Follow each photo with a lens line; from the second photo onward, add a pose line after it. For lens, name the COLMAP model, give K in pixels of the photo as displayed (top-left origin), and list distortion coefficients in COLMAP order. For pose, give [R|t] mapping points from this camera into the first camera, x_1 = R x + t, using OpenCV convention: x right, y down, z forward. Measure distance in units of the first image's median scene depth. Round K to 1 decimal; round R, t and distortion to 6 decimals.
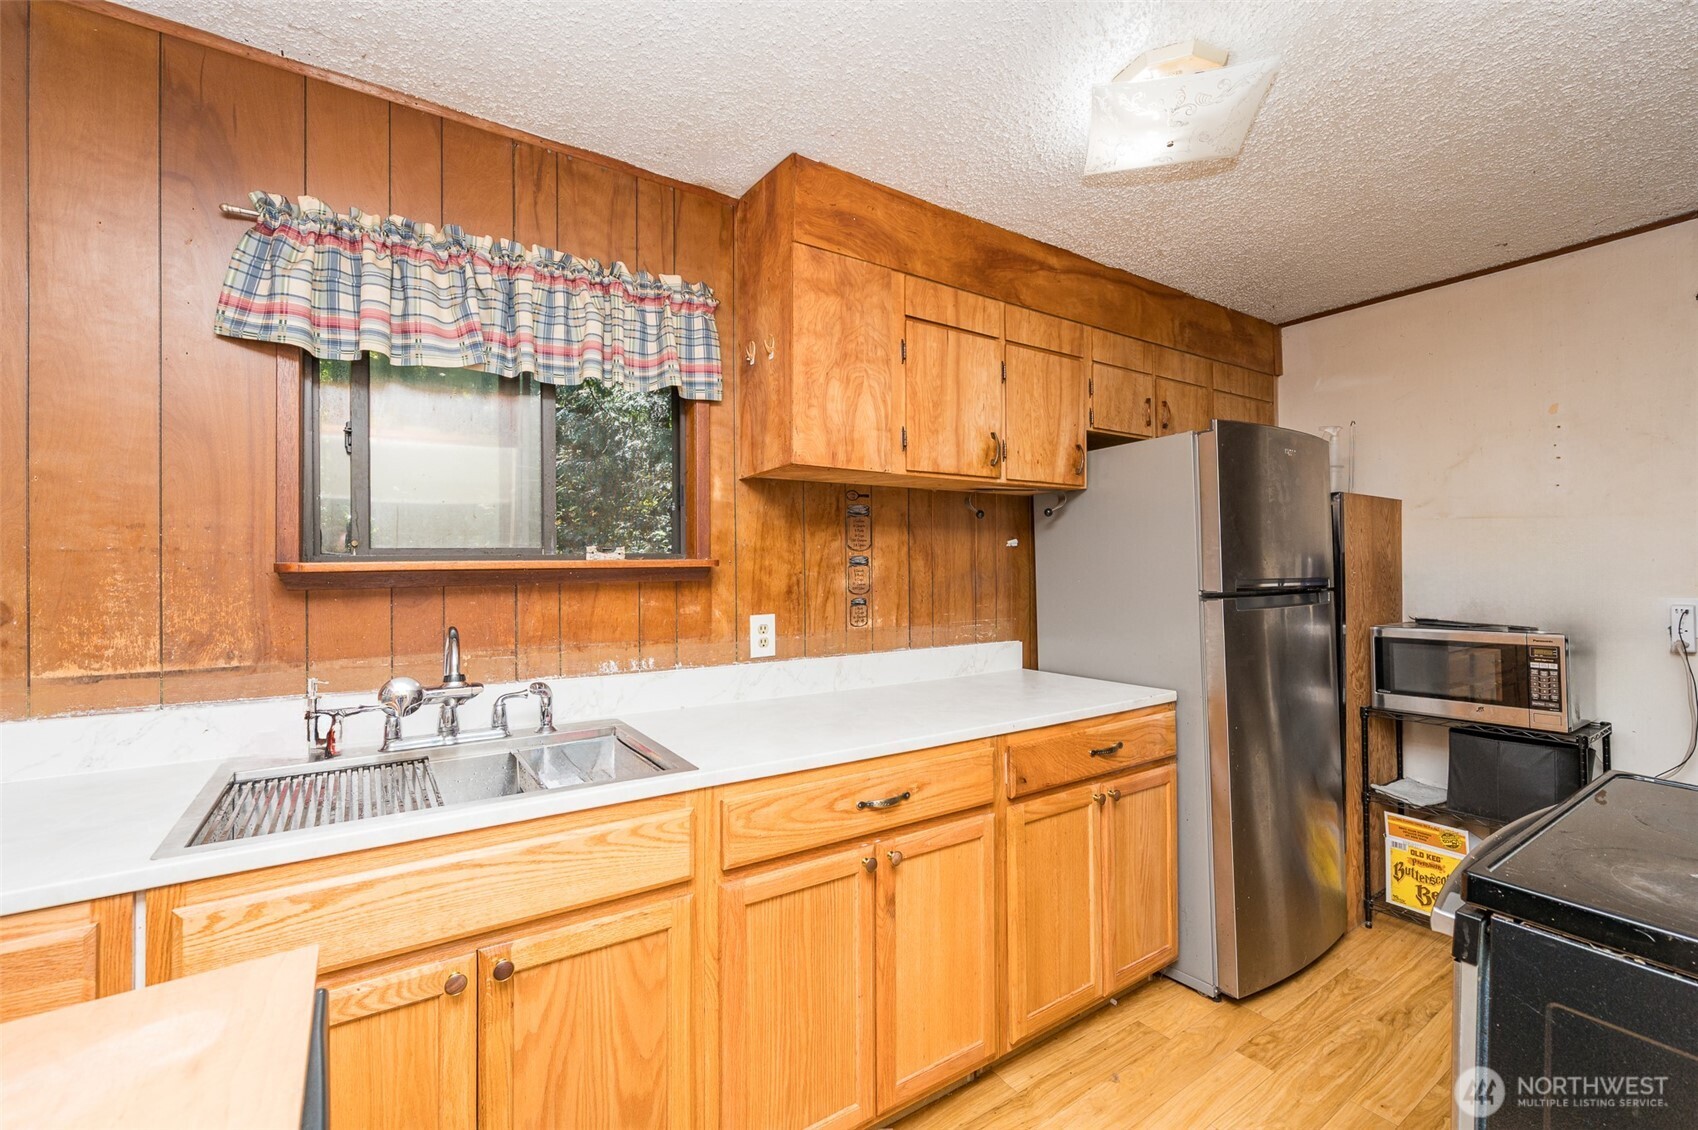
lens RADIAL K [[721.8, 0, 851.8], [0, 721.8, 558.0], [0, 0, 1]] dist [-0.001468, 0.000023]
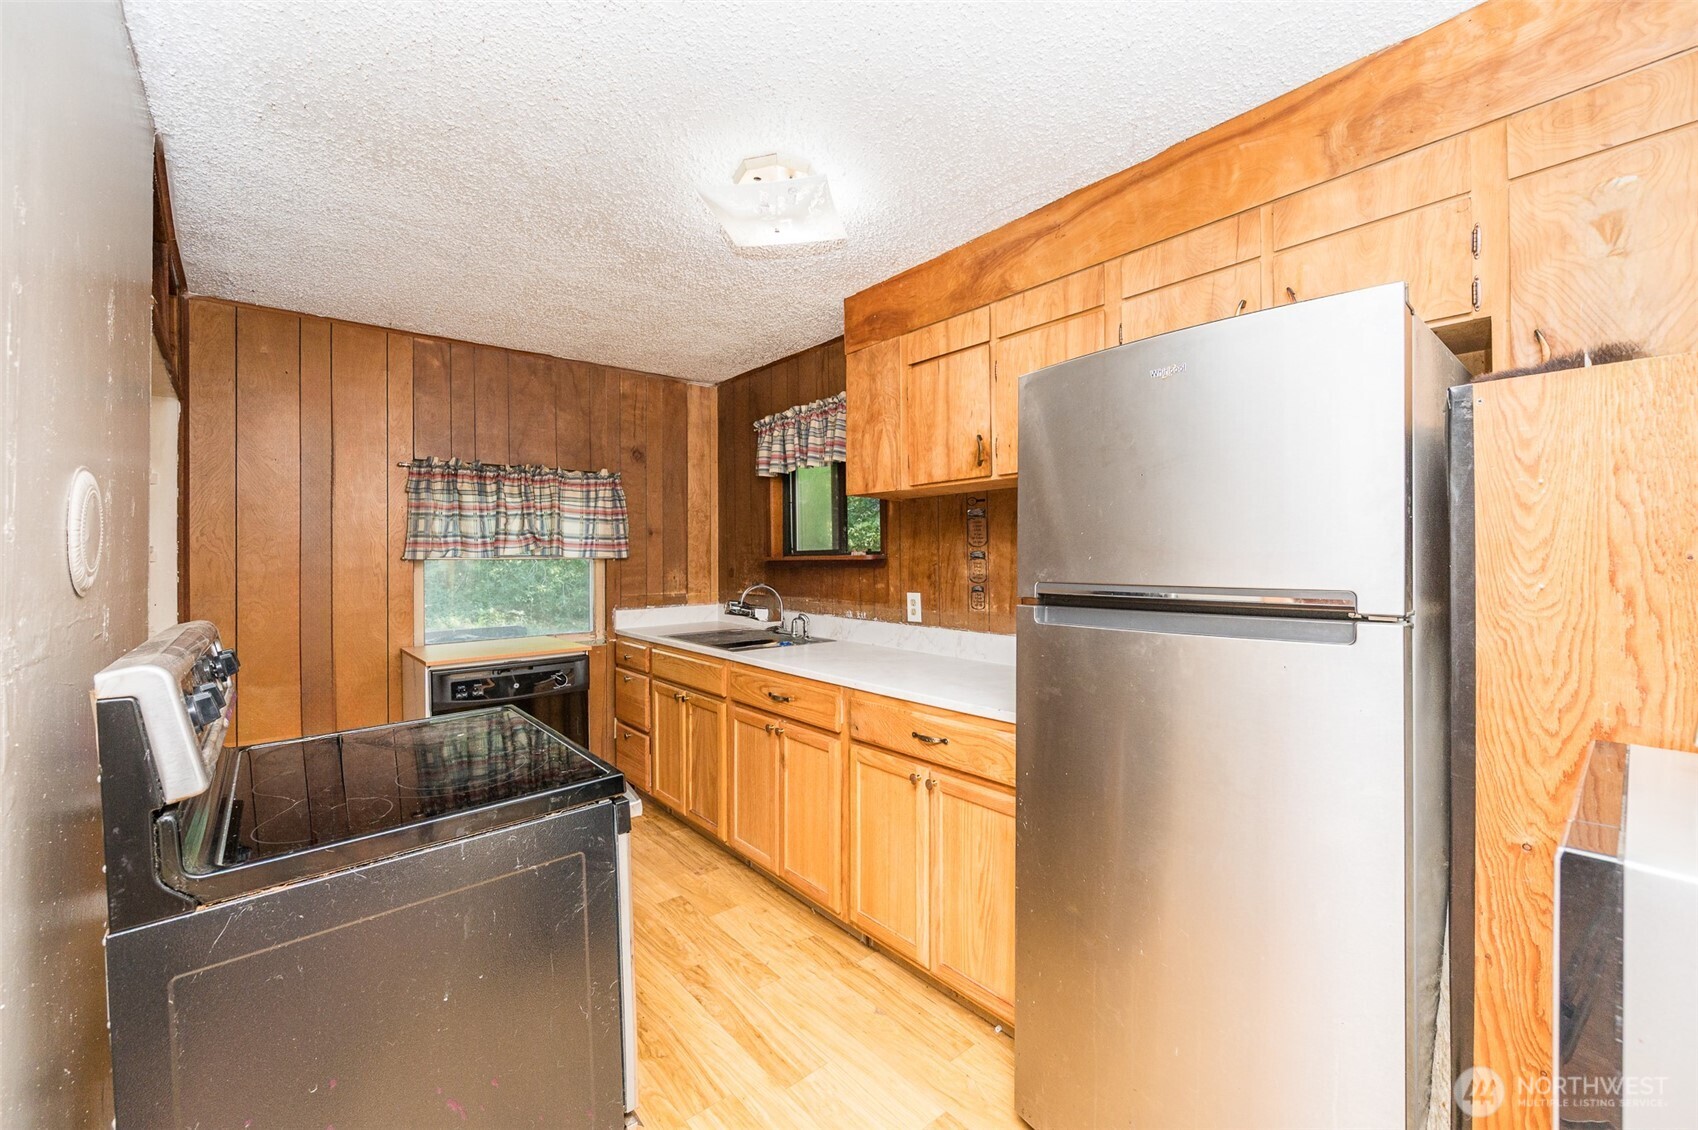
lens RADIAL K [[678.0, 0, 853.1], [0, 678.0, 558.6], [0, 0, 1]] dist [0.003104, -0.000037]
pose [[0.112548, 0.007250, -0.993620, 1.211820], [0.015580, 0.999838, 0.009060, -0.003955], [0.993524, -0.016500, 0.112417, 0.726575]]
